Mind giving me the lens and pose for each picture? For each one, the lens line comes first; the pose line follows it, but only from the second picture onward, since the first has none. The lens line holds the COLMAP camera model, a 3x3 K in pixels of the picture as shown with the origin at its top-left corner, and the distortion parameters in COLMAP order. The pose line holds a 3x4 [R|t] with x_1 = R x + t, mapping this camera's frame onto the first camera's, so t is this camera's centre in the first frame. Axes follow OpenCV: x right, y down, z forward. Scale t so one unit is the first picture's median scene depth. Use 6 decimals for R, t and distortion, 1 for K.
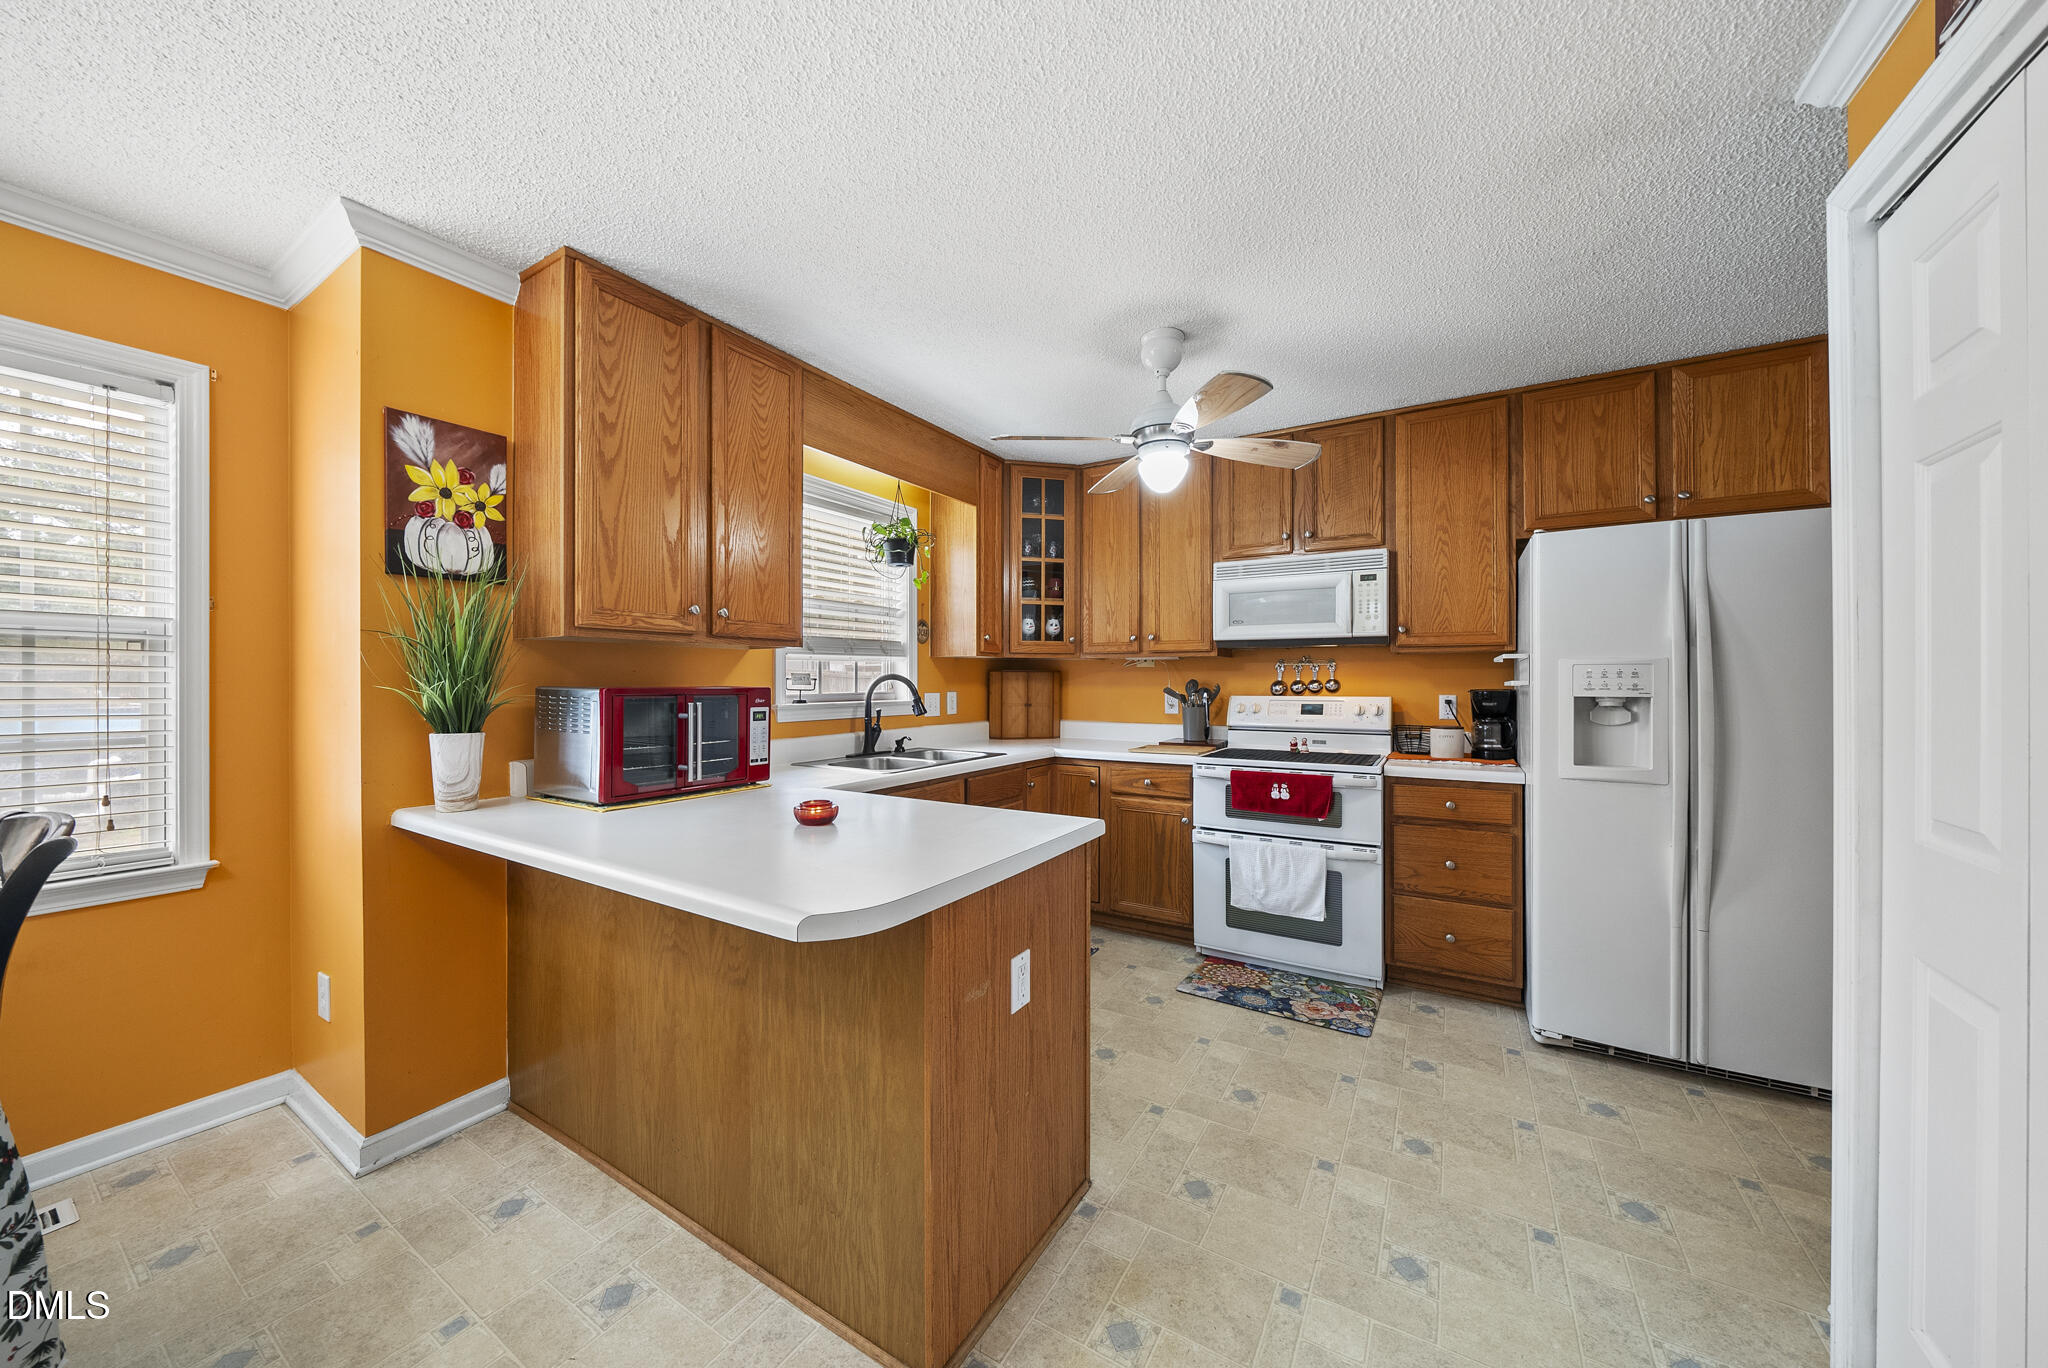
lens RADIAL K [[706.4, 0, 1022.6], [0, 706.4, 679.4], [0, 0, 1]] dist [-0.008351, 0.000274]
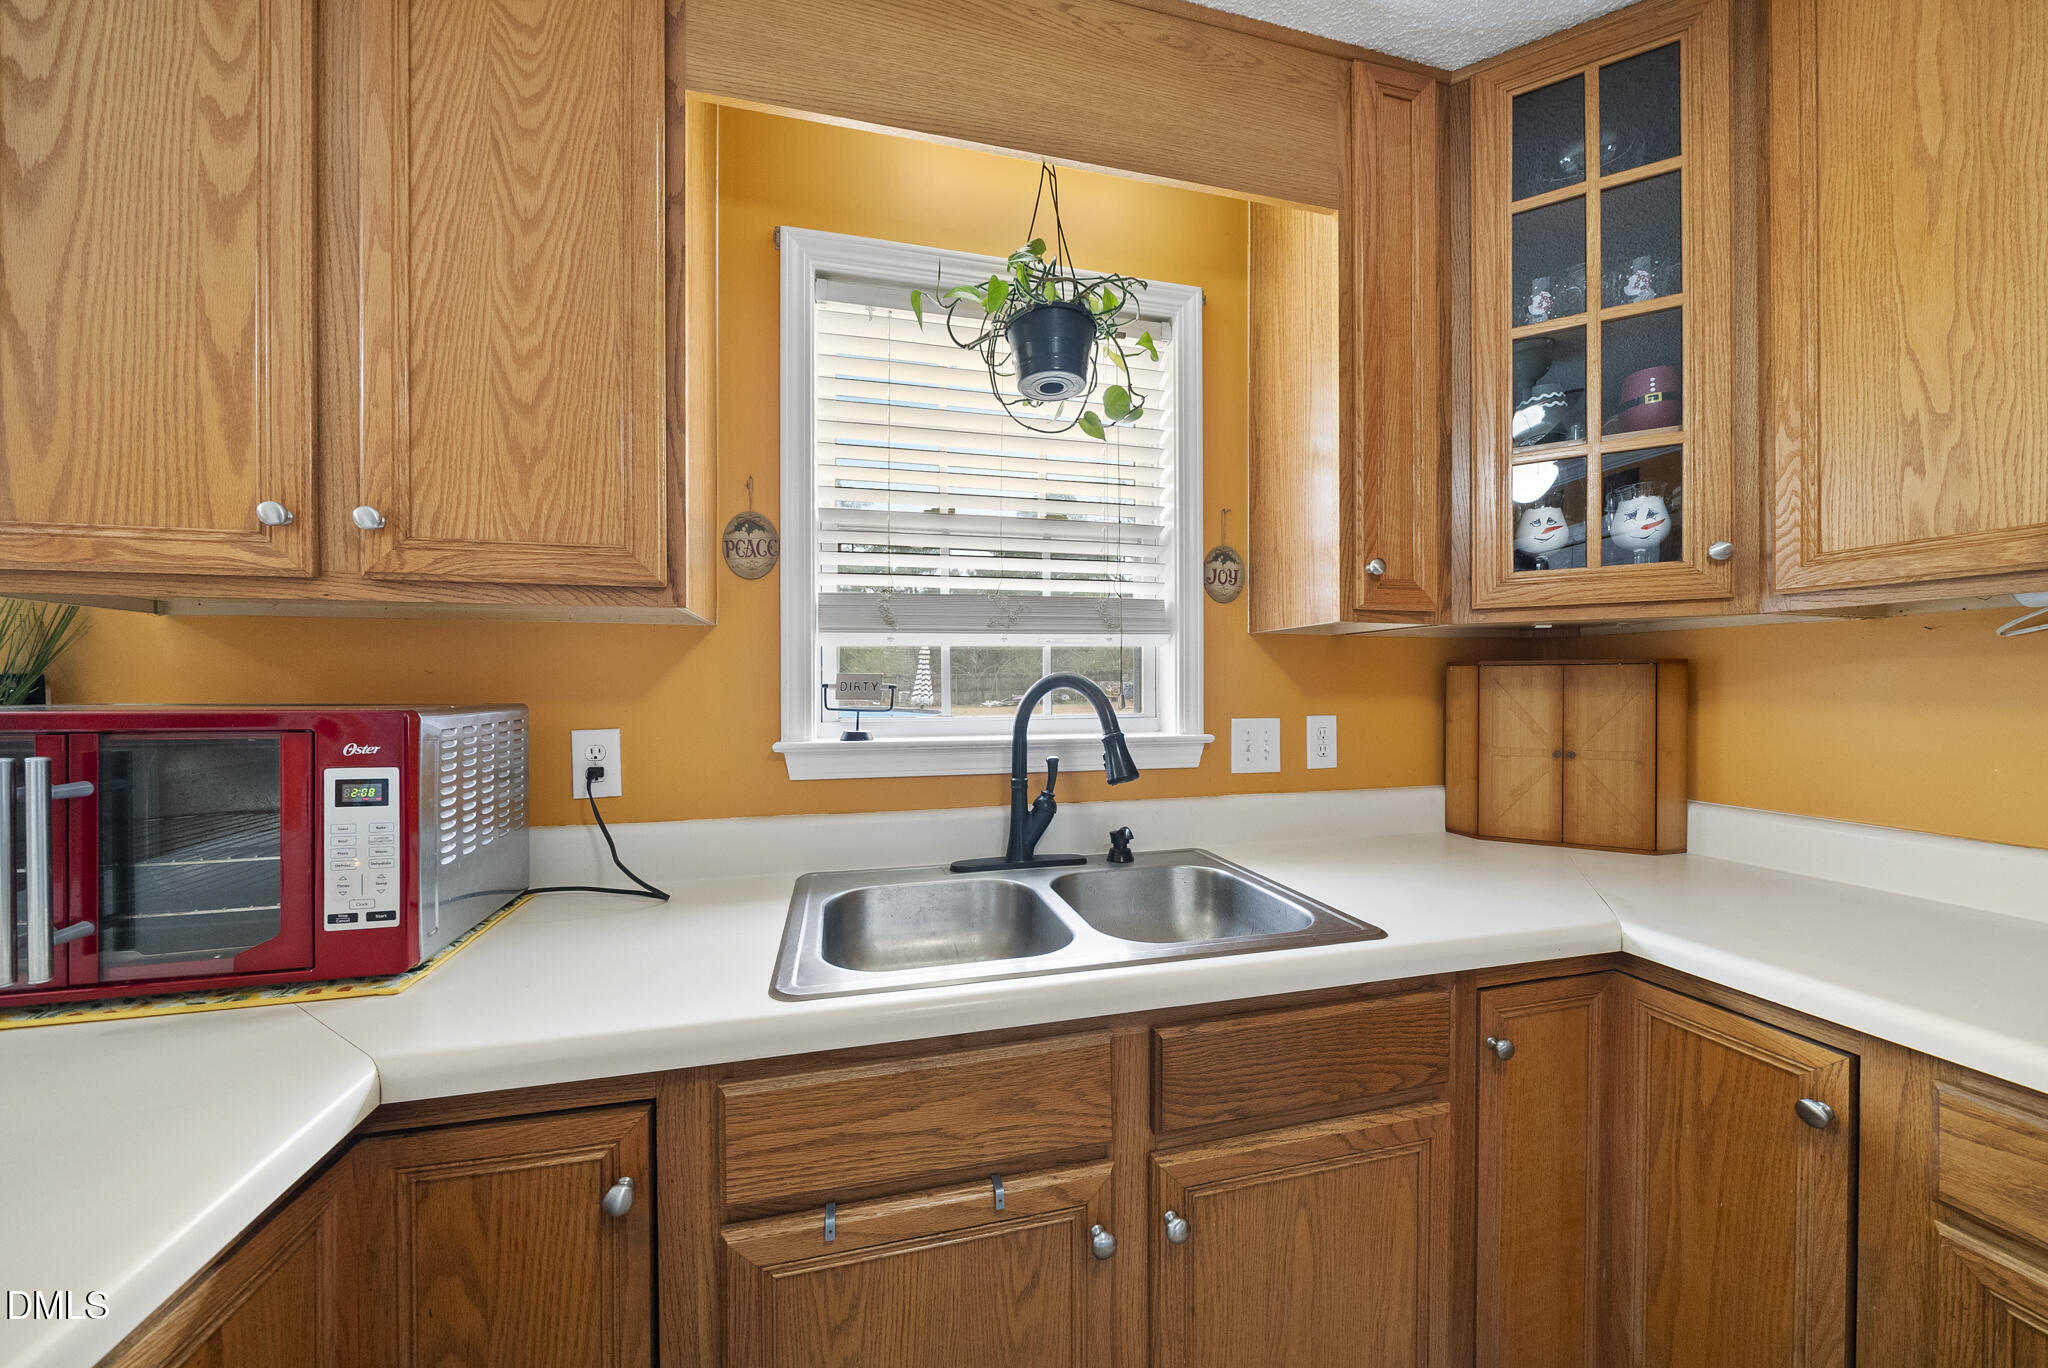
lens RADIAL K [[706.4, 0, 1014.7], [0, 706.4, 690.3], [0, 0, 1]] dist [-0.008351, 0.000274]
pose [[0.715512, 0.001475, -0.698598, 0.074164], [0.003030, 0.999982, 0.005214, -0.000094], [0.698593, -0.005847, 0.715495, 0.675265]]
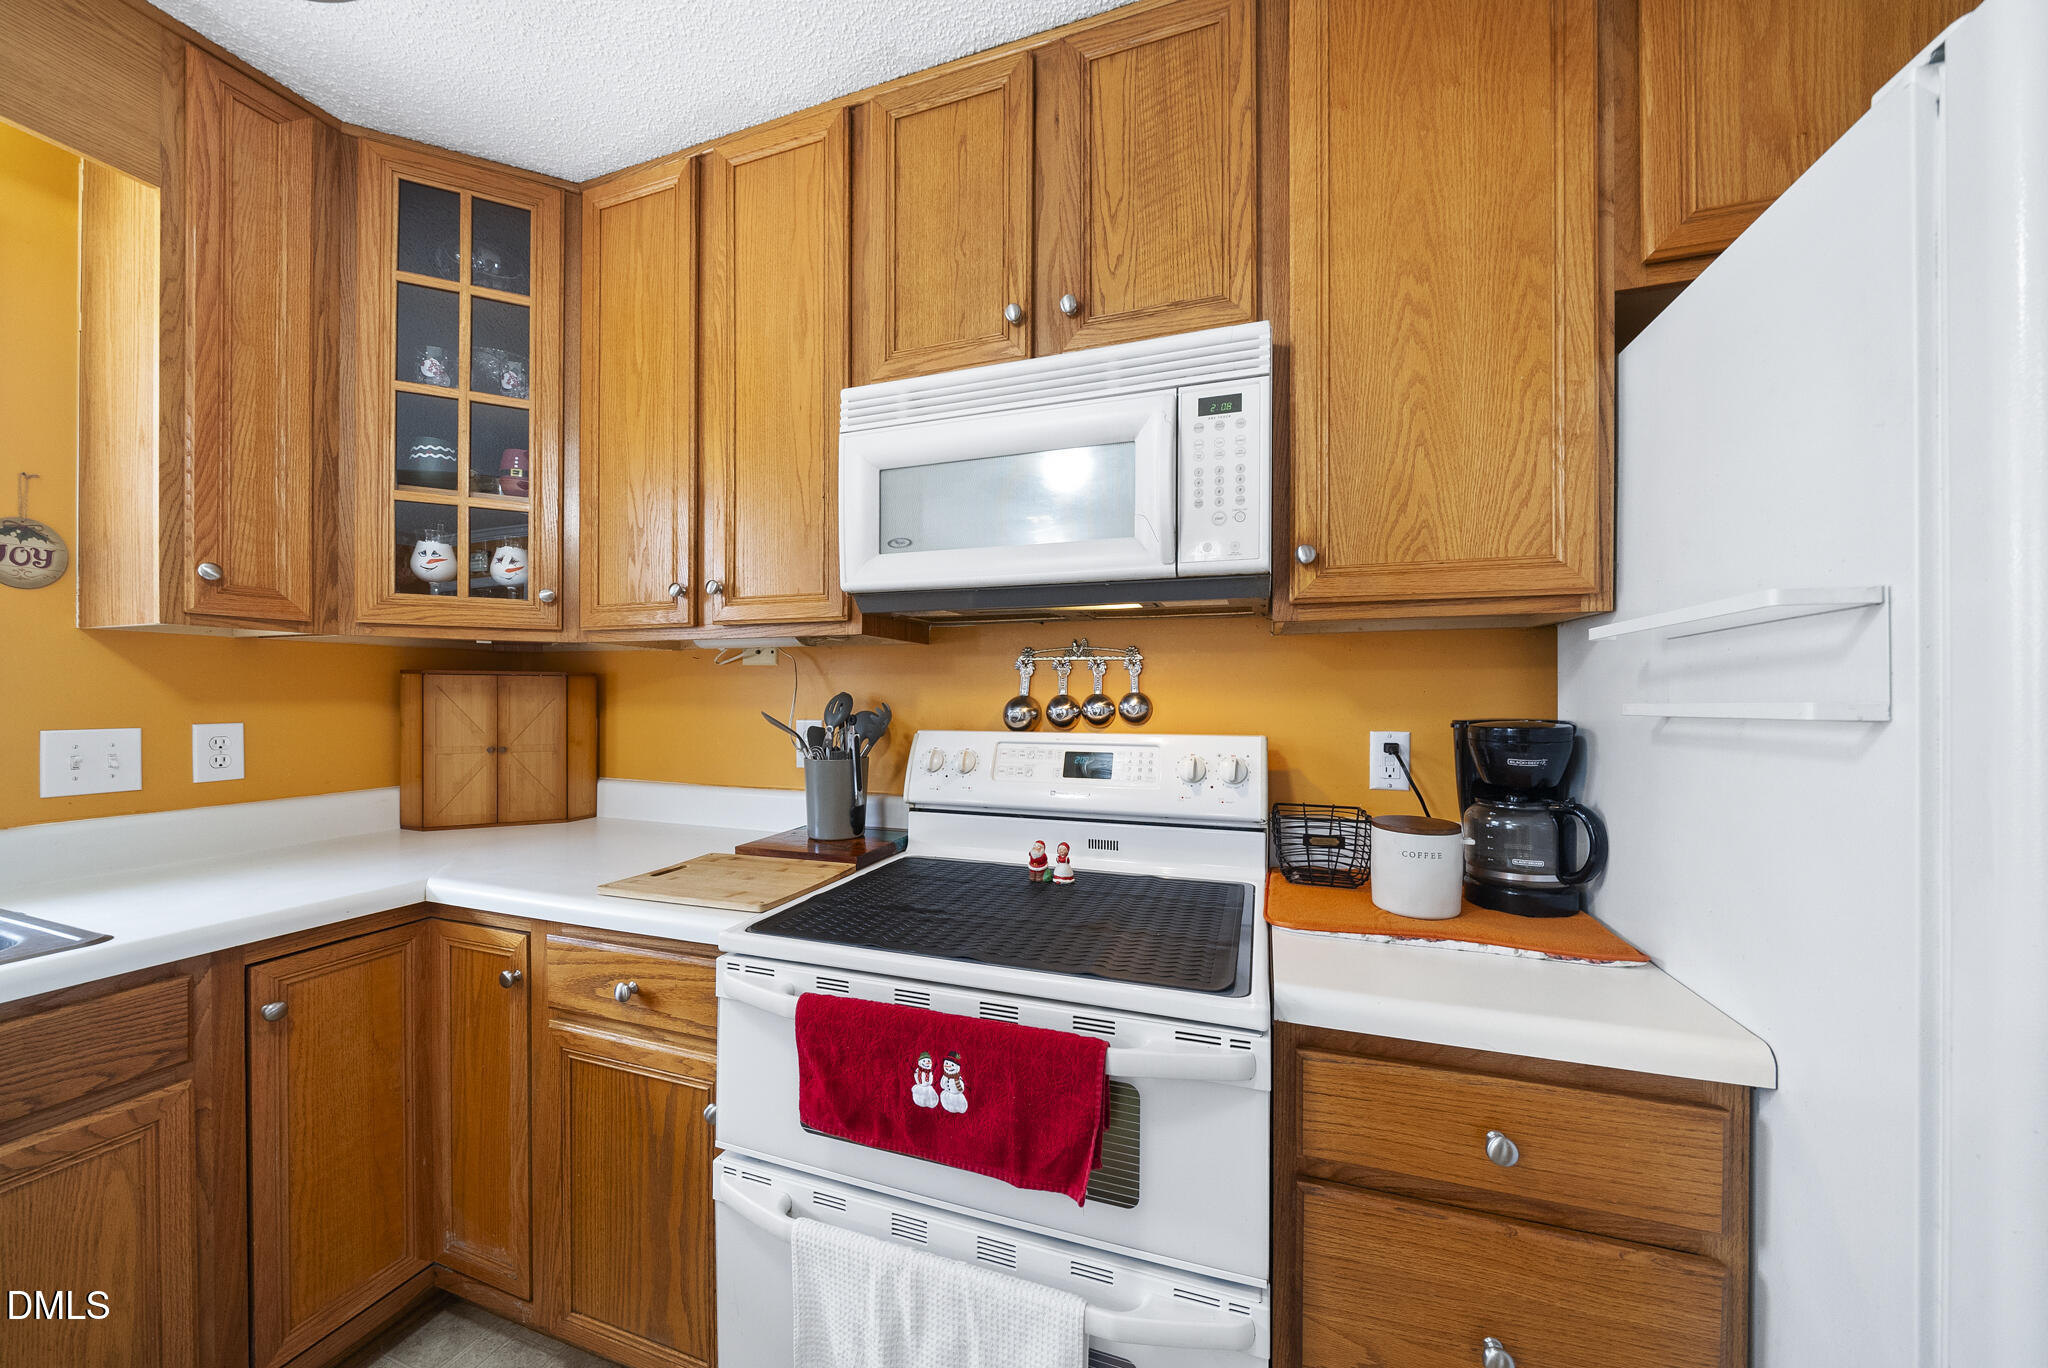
lens RADIAL K [[706.4, 0, 1021.4], [0, 706.4, 696.4], [0, 0, 1]] dist [-0.008351, 0.000274]
pose [[0.976941, 0.001277, 0.213507, 0.295255], [-0.002364, 0.999985, 0.004839, -0.000211], [-0.213497, -0.005233, 0.976930, 0.626551]]
